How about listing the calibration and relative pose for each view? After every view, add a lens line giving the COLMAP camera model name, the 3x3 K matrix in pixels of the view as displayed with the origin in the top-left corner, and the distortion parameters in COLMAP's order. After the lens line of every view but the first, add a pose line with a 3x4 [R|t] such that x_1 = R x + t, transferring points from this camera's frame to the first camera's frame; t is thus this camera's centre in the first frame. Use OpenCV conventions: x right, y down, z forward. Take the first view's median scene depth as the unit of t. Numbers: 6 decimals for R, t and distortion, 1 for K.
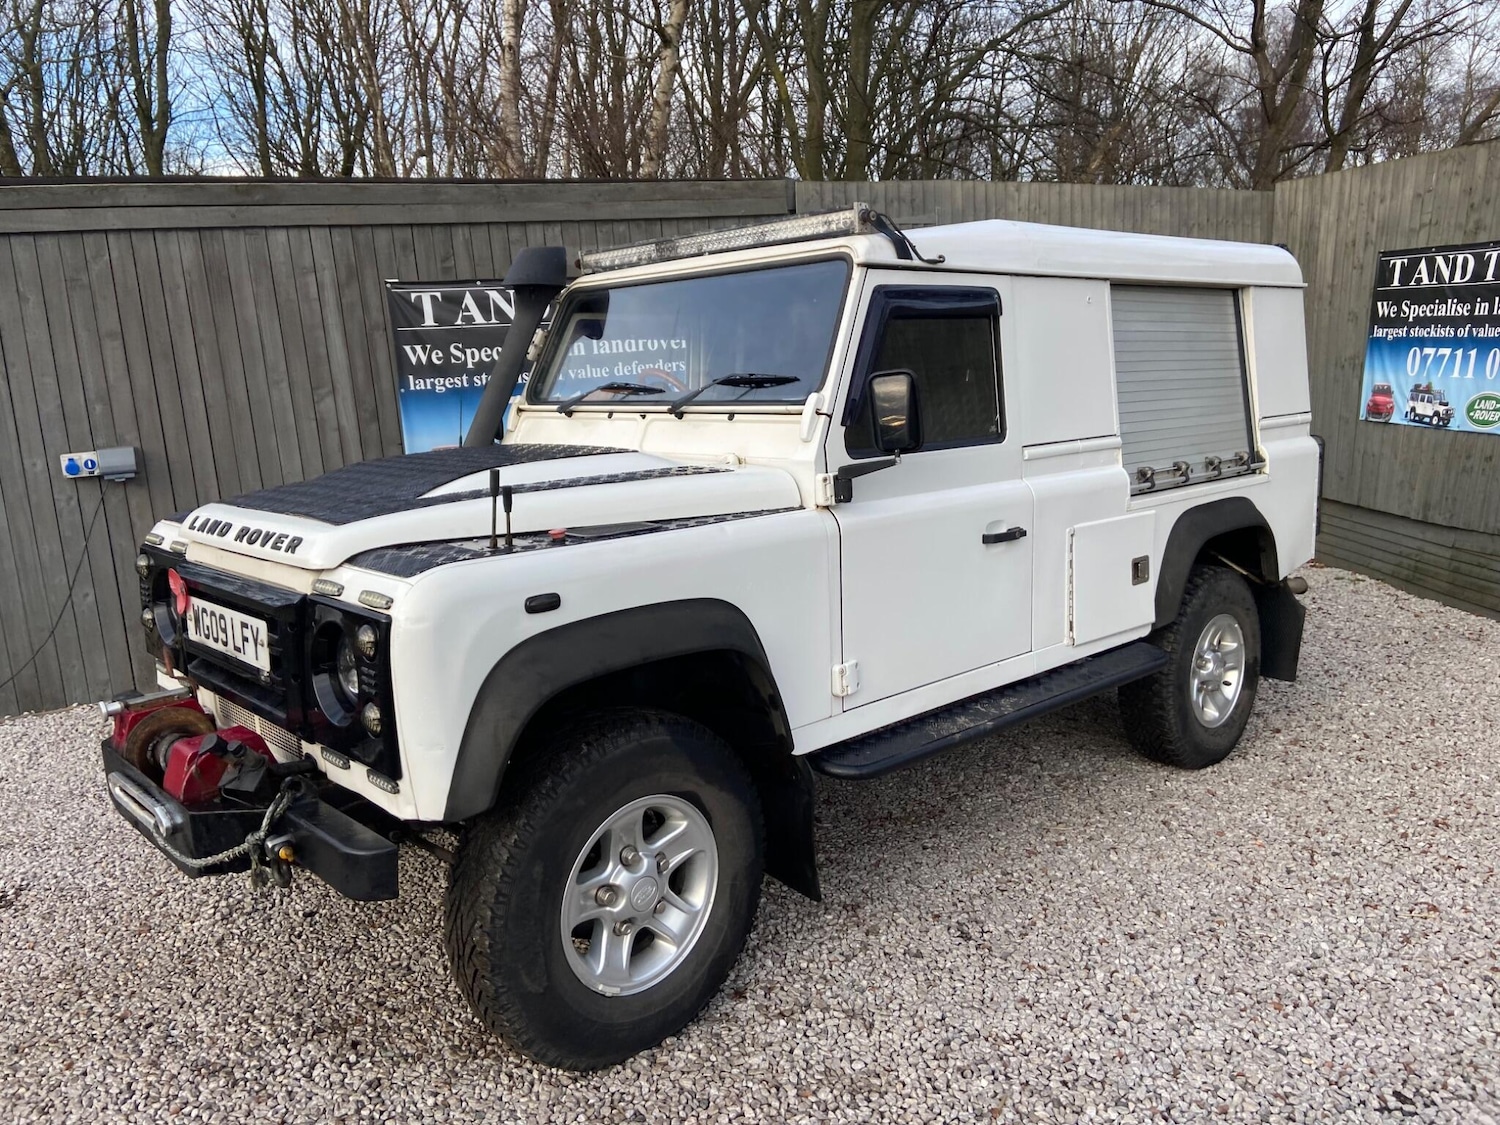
lens RADIAL K [[1123.9, 0, 740.9], [0, 1123.9, 535.9], [0, 0, 1]] dist [0.129018, -0.159494]
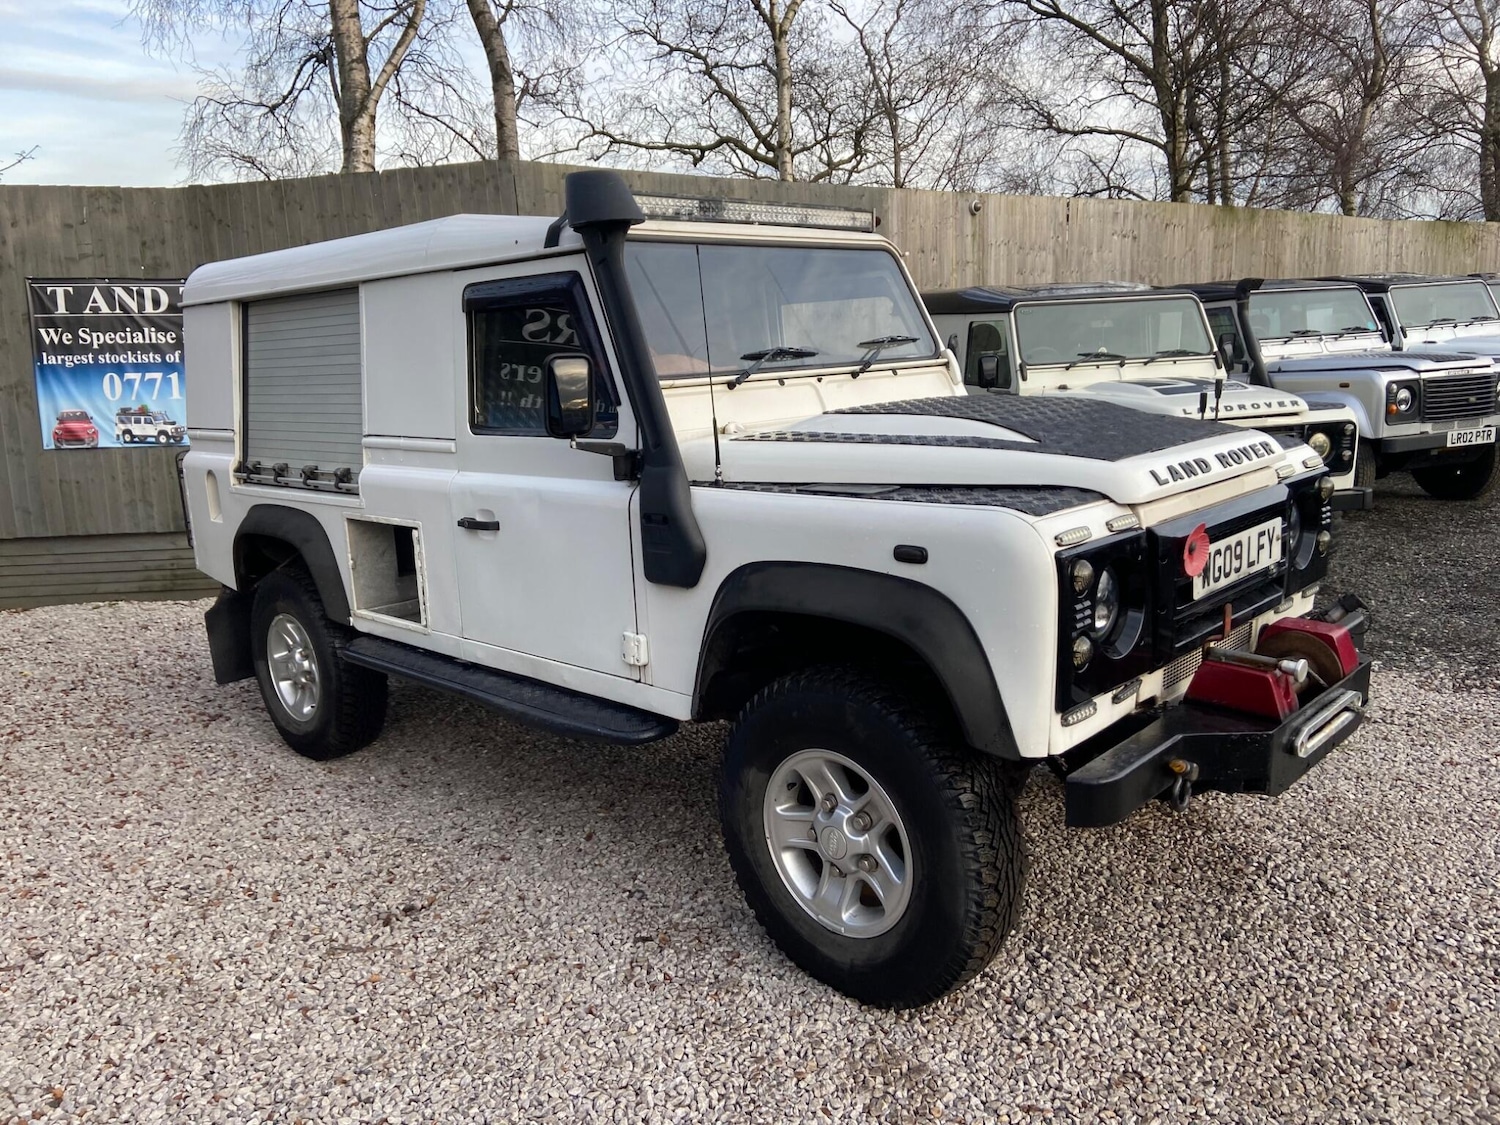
lens RADIAL K [[1125.6, 0, 742.3], [0, 1125.6, 554.2], [0, 0, 1]] dist [0.130628, -0.167070]
pose [[-0.060251, -0.145524, 0.987518, -1.050080], [0.195786, 0.968376, 0.154649, -0.119325], [-0.978794, 0.202659, -0.029854, 1.076374]]
